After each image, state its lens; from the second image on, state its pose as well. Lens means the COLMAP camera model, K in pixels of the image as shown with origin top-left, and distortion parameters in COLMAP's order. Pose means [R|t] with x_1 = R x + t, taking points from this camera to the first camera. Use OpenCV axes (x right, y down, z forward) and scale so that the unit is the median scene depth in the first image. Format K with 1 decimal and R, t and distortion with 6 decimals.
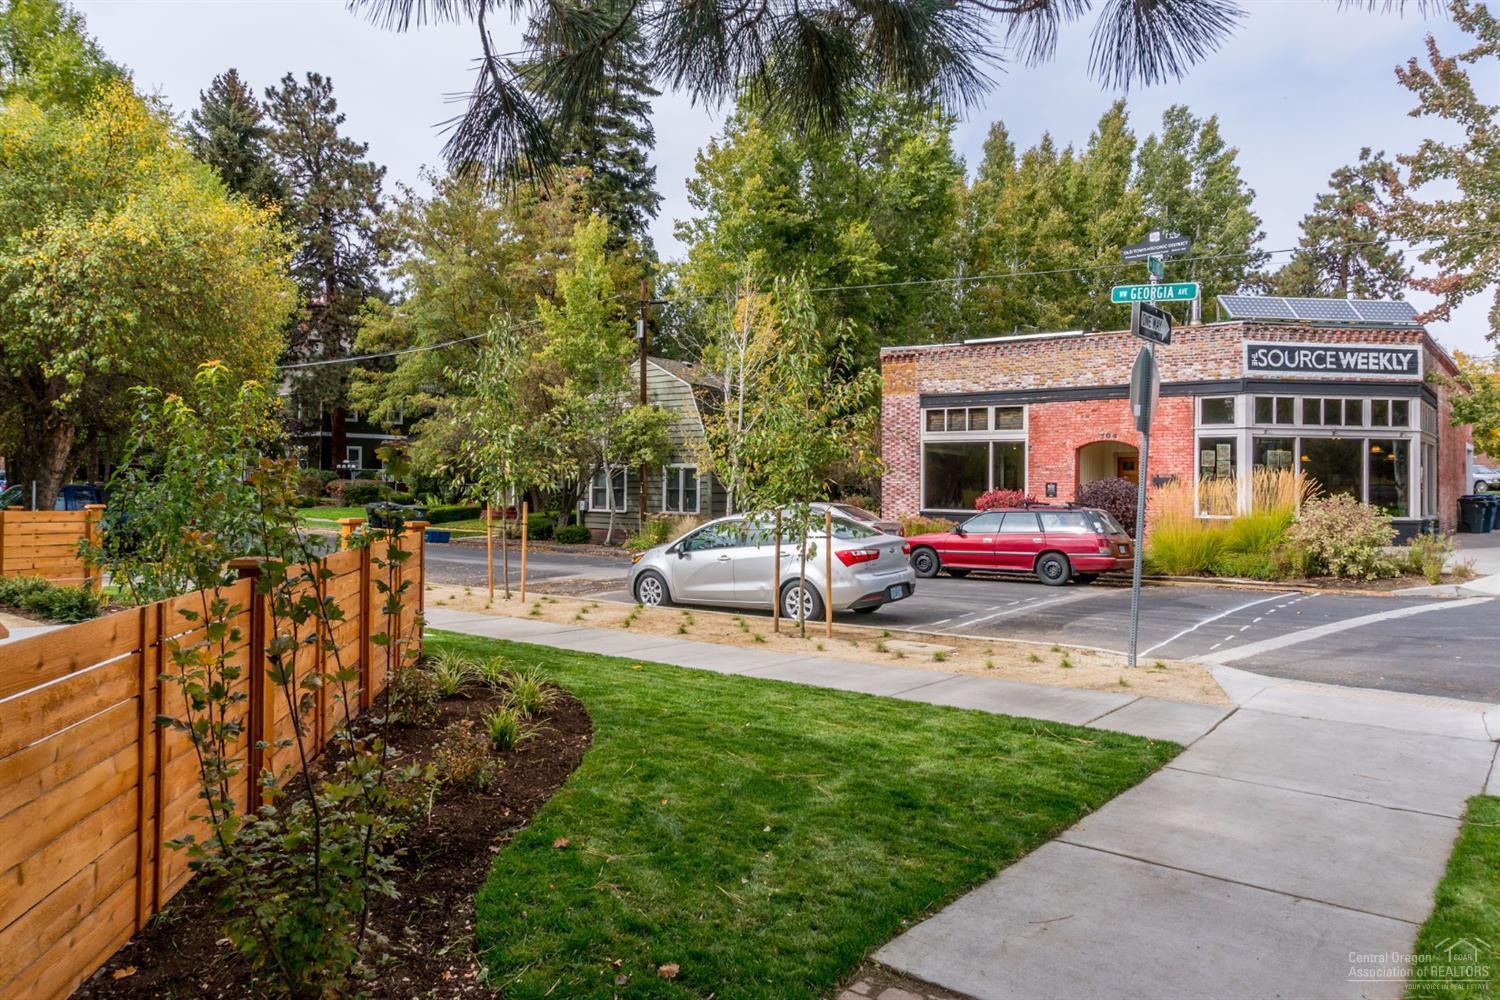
lens RADIAL K [[1032.9, 0, 750.0], [0, 1032.9, 500.0], [0, 0, 1]] dist [-0.007046, -0.000034]
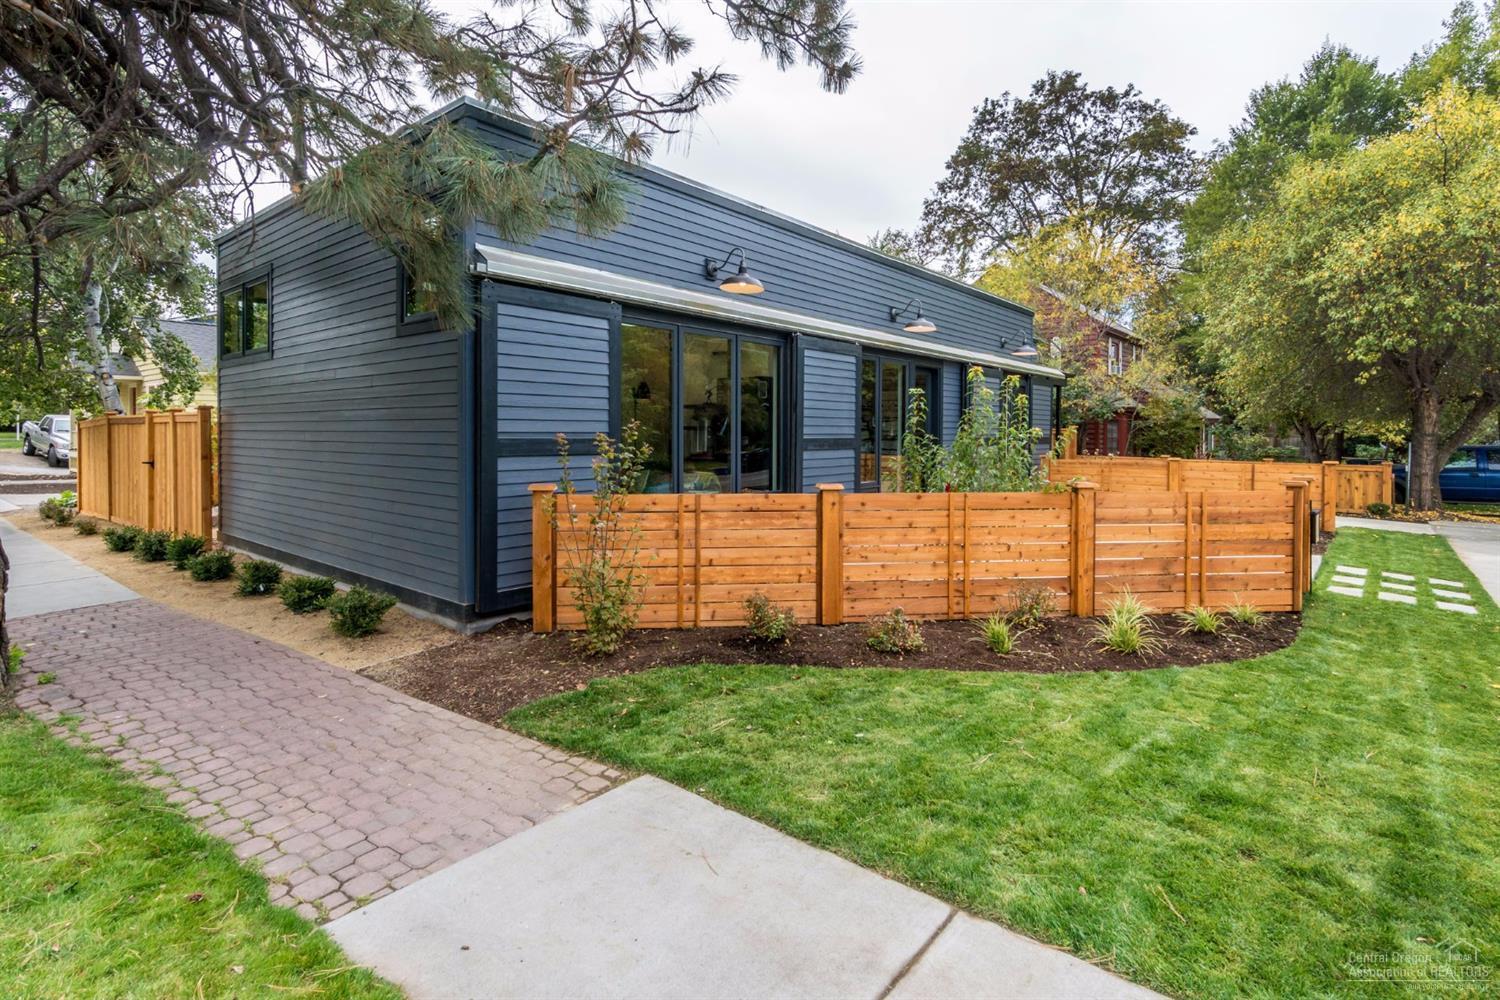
lens RADIAL K [[742.0, 0, 750.0], [0, 742.0, 500.0], [0, 0, 1]] dist [0.000741, 0.000055]
pose [[-0.005297, 0.078717, -0.996883, 0.604380], [-0.018281, 0.996723, 0.078802, -0.013289], [0.999819, 0.018642, -0.003840, 0.614455]]
